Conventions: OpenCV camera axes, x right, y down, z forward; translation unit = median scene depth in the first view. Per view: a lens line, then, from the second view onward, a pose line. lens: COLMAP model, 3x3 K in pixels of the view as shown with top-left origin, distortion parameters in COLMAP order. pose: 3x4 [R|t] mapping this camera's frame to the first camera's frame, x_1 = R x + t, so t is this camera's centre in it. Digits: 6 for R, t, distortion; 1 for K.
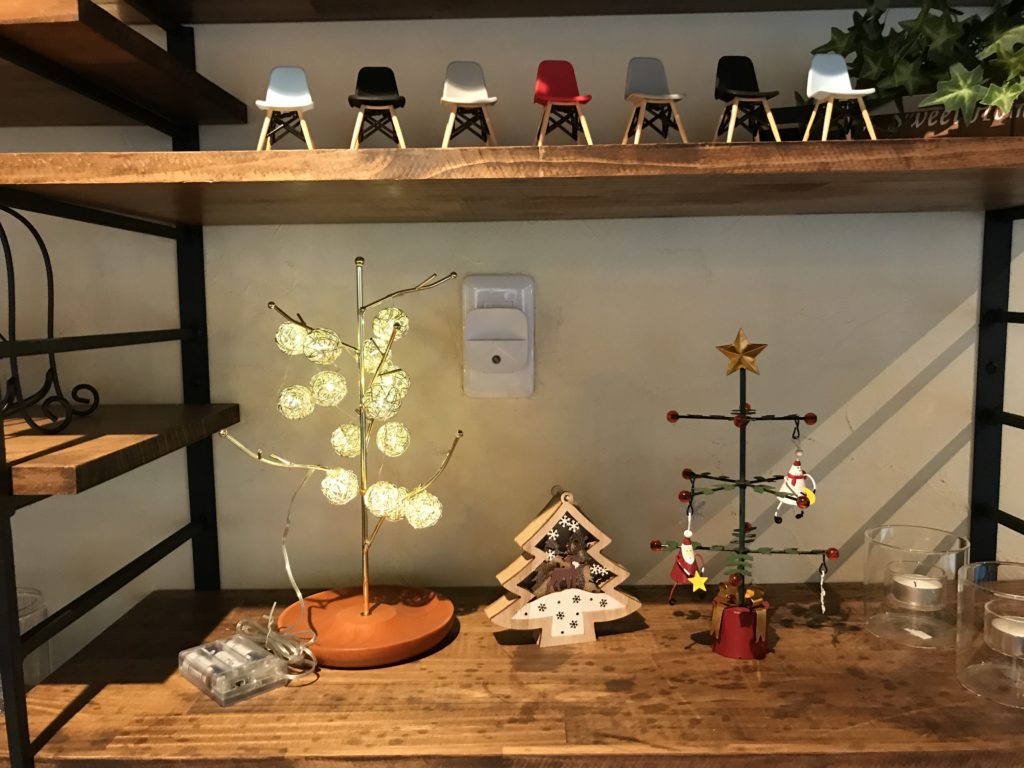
lens RADIAL K [[841.4, 0, 512.0], [0, 841.4, 384.0], [0, 0, 1]] dist [0.008933, 0.000916]
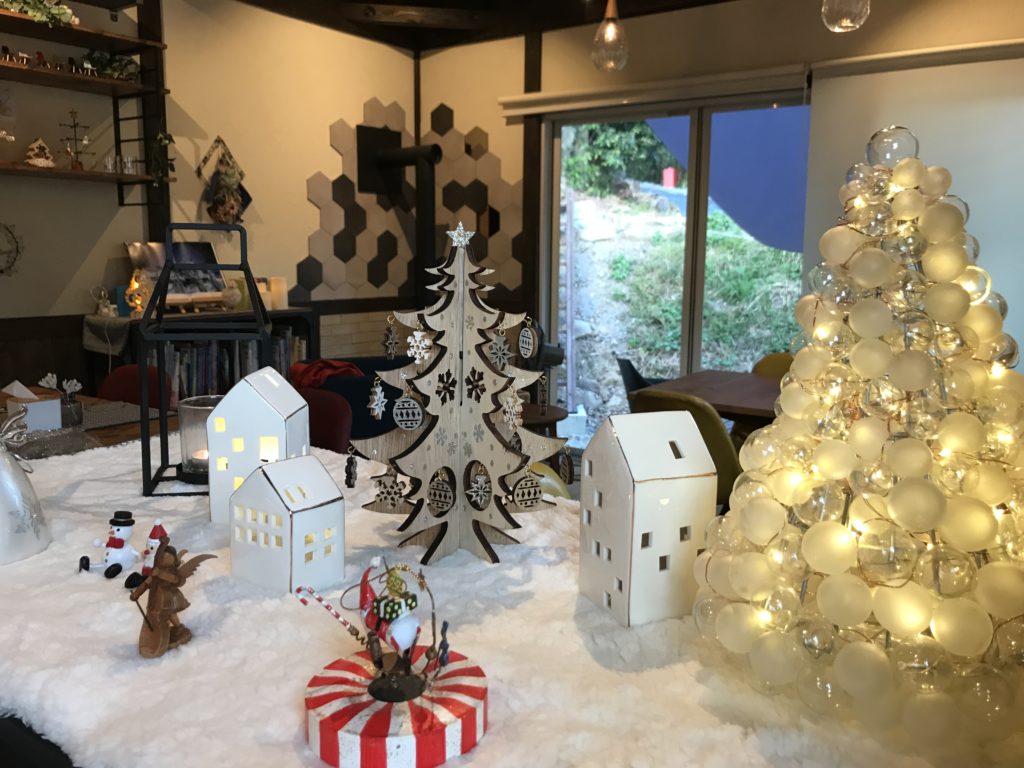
lens RADIAL K [[841.4, 0, 512.0], [0, 841.4, 384.0], [0, 0, 1]] dist [0.008933, 0.000916]
pose [[0.563278, -0.115665, 0.818131, -2.613366], [0.059236, 0.993259, 0.099640, 1.239694], [-0.824141, -0.007662, 0.566333, -4.131682]]
